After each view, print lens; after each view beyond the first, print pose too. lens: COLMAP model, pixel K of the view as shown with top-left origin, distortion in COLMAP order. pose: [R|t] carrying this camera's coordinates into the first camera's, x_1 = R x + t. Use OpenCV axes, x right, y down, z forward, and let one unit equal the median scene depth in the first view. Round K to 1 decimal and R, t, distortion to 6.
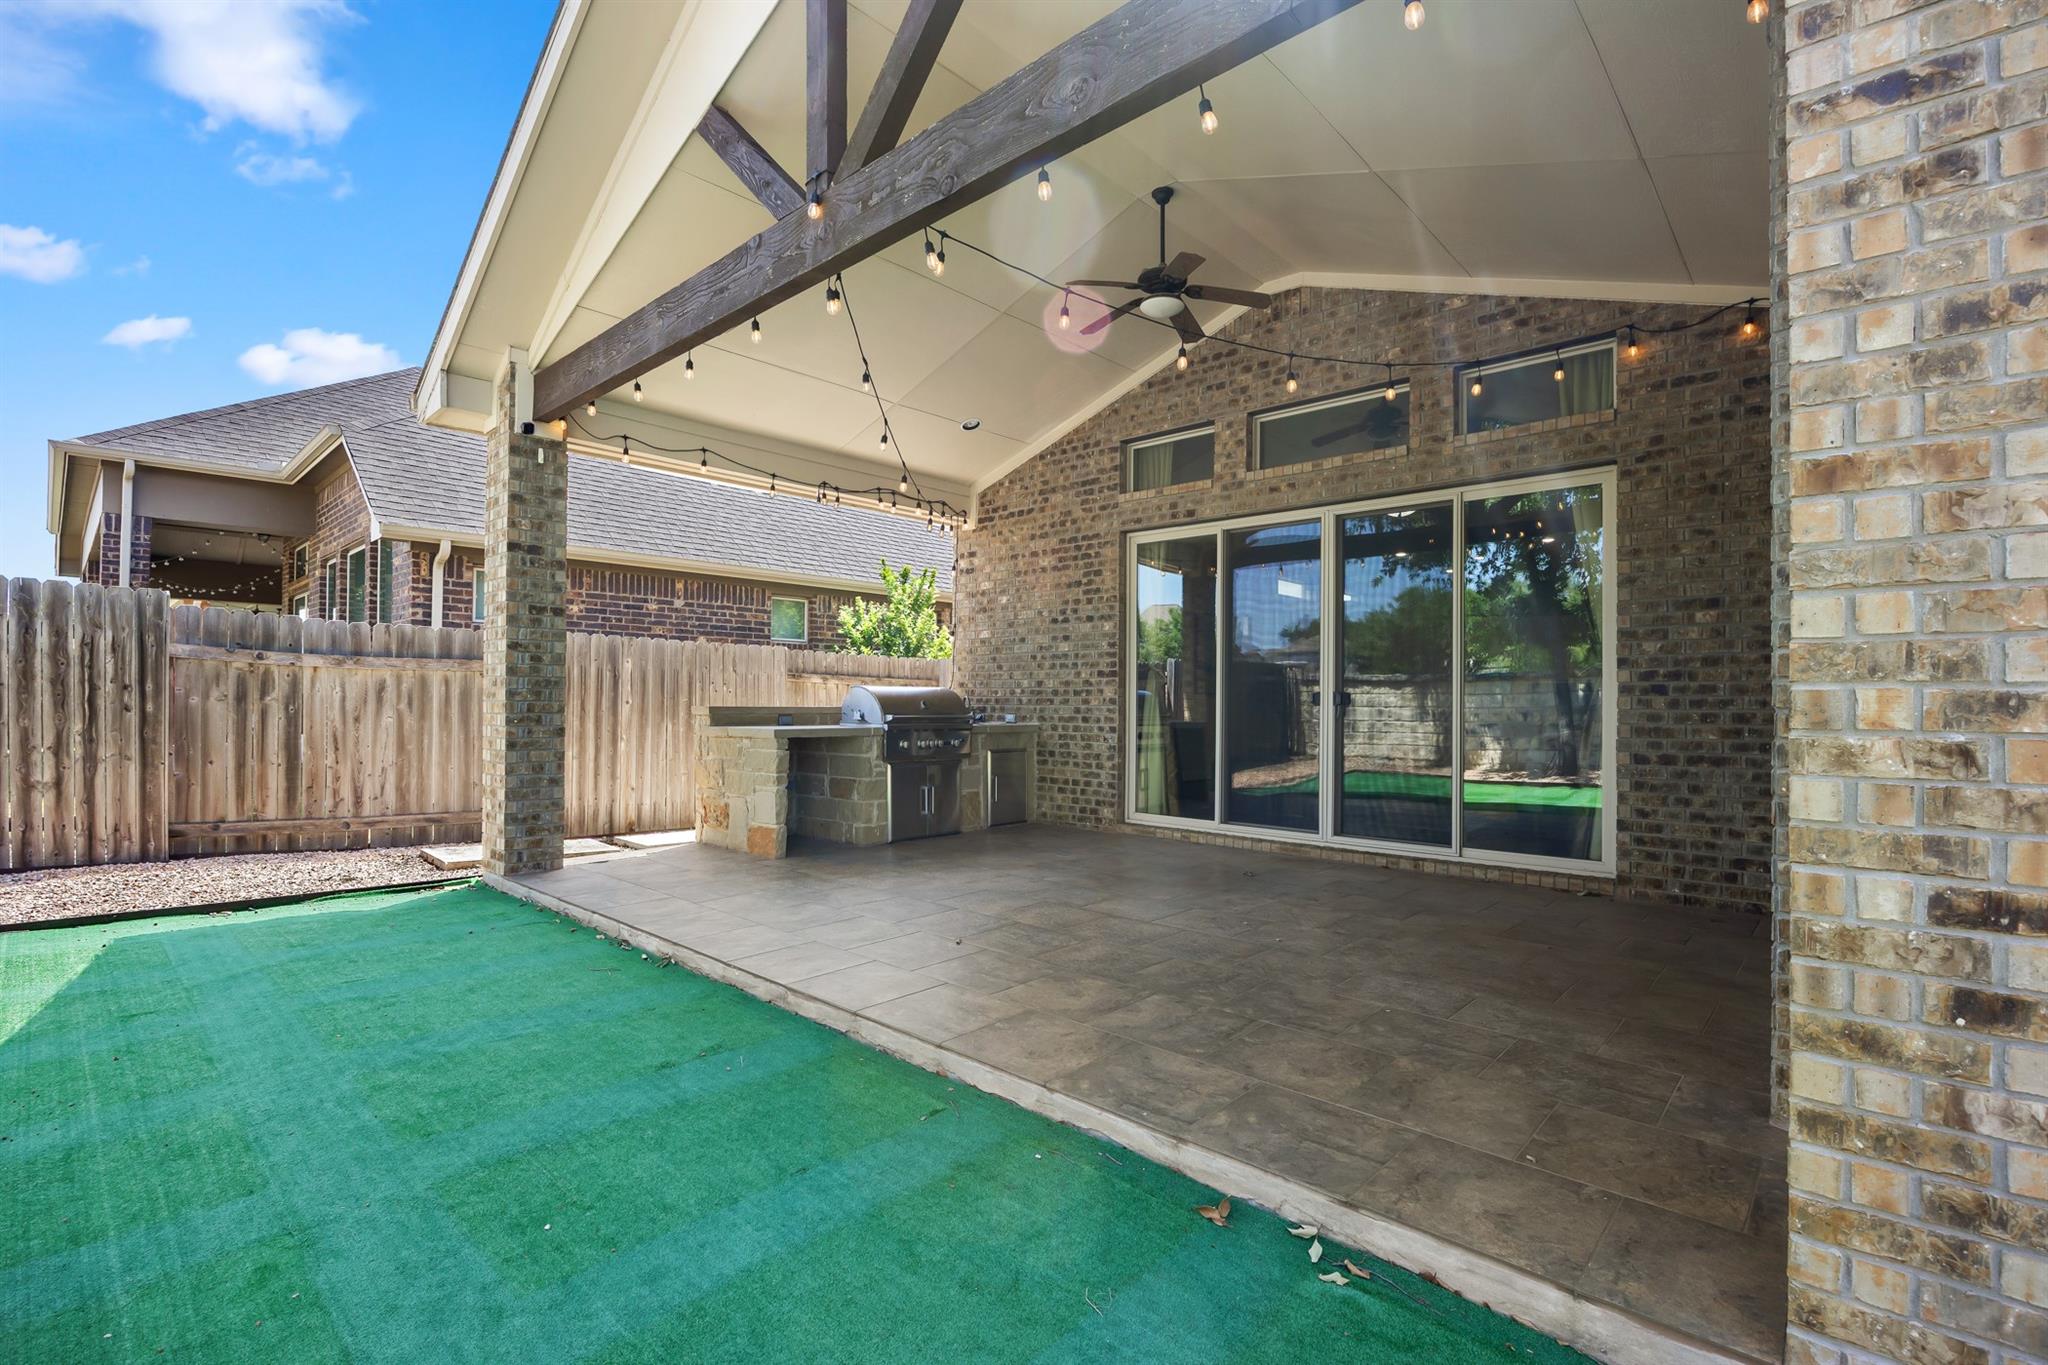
lens RADIAL K [[928.8, 0, 1022.8], [0, 928.8, 686.3], [0, 0, 1]] dist [-0.015356, 0.000159]
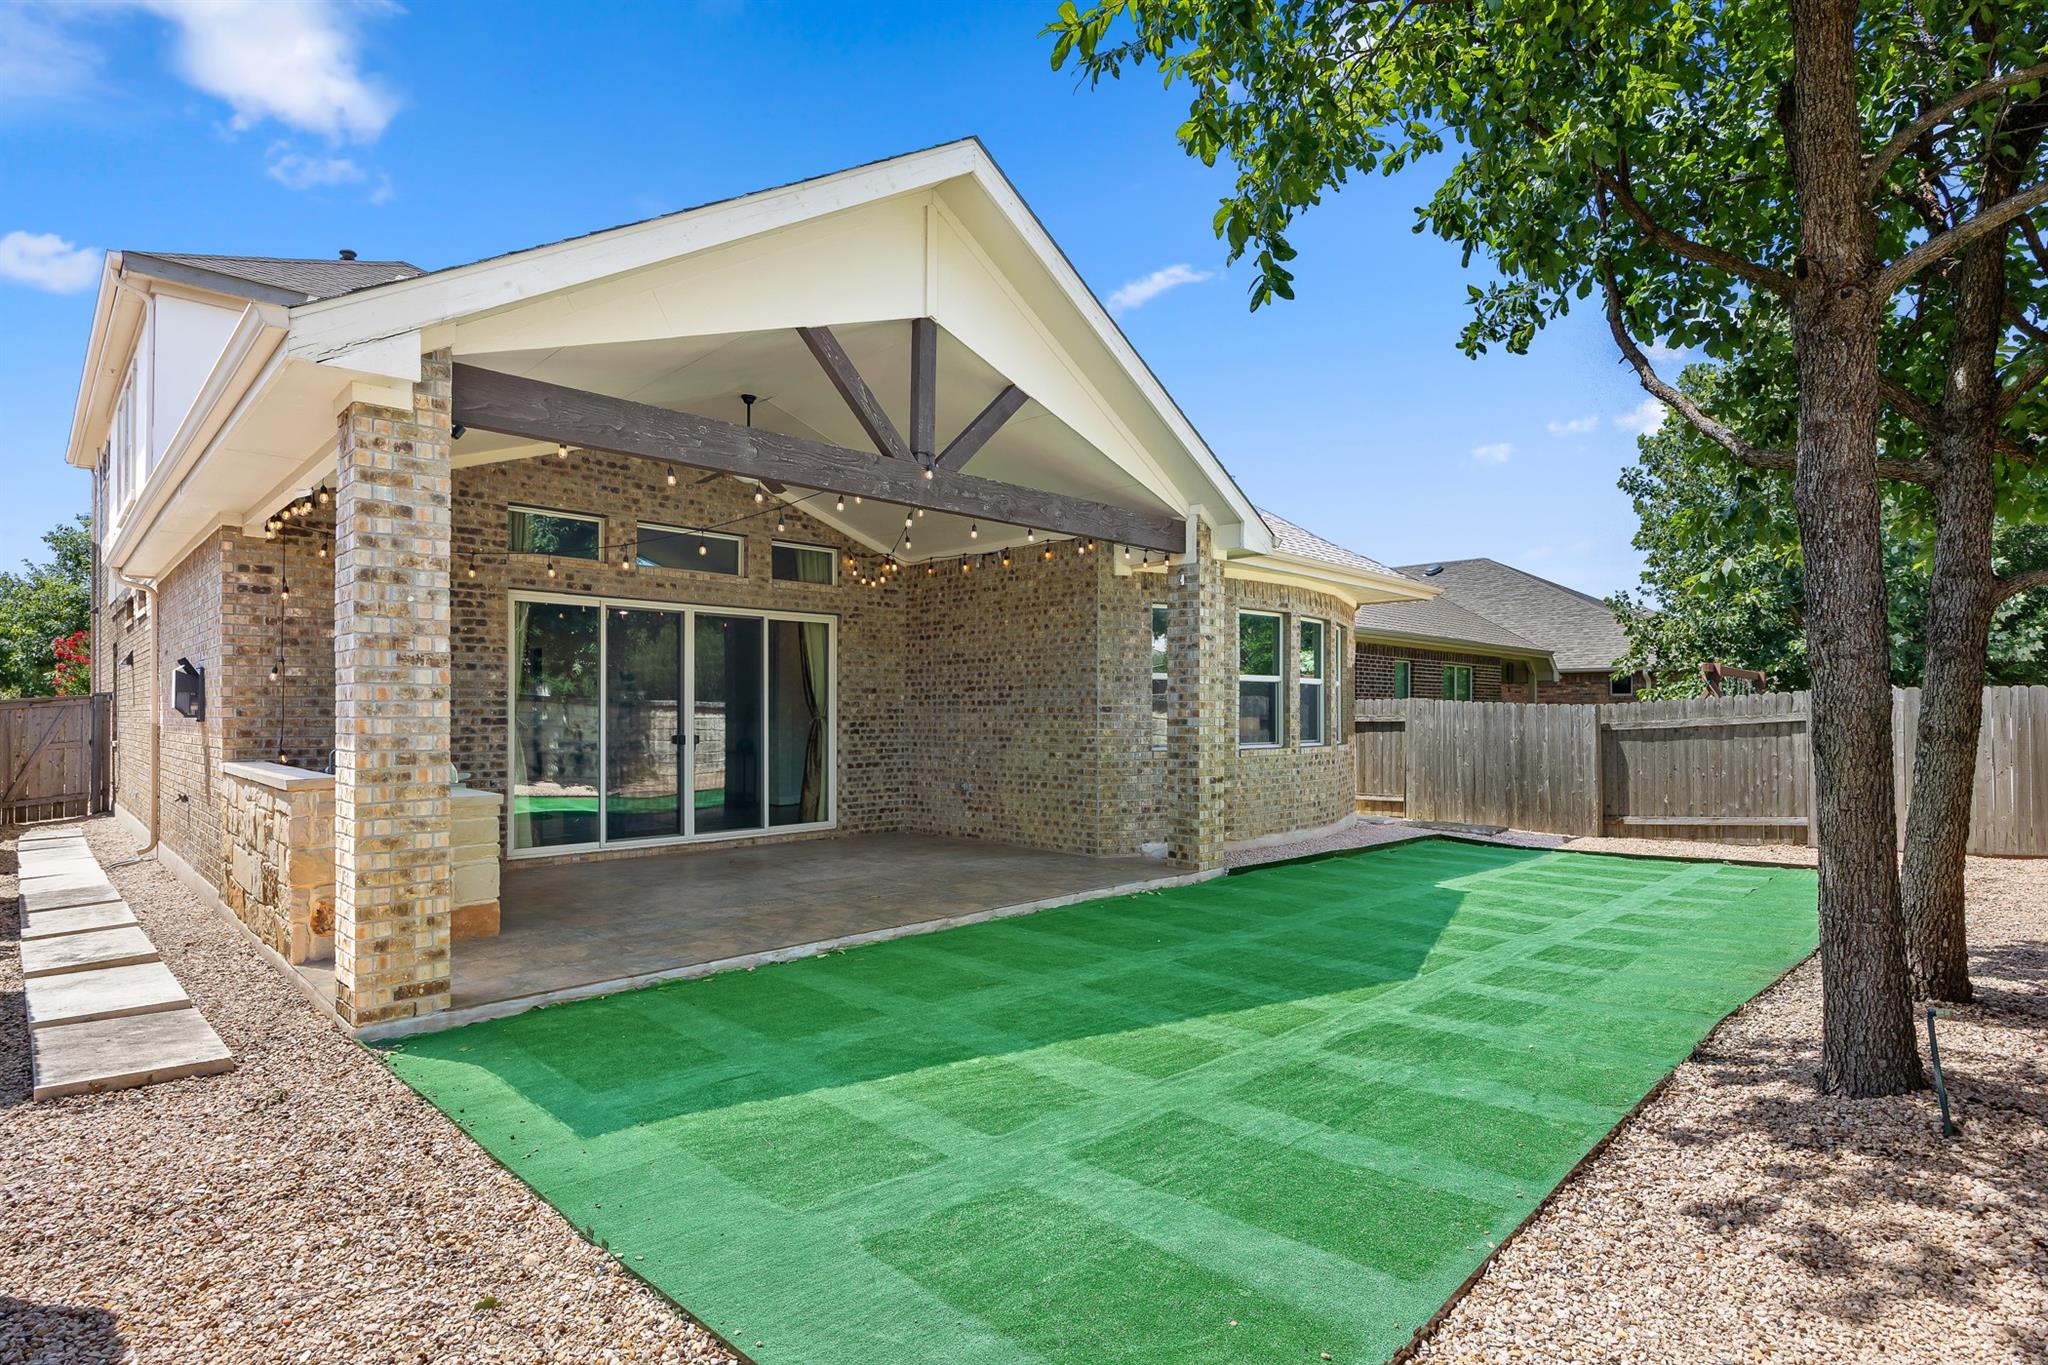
lens RADIAL K [[1006.5, 0, 1028.4], [0, 1006.5, 695.1], [0, 0, 1]] dist [-0.014154, 0.001414]
pose [[0.035167, 0.007183, 0.999356, -1.070160], [-0.016935, 0.999835, -0.006591, -0.048028], [-0.999238, -0.016693, 0.035283, 0.378474]]
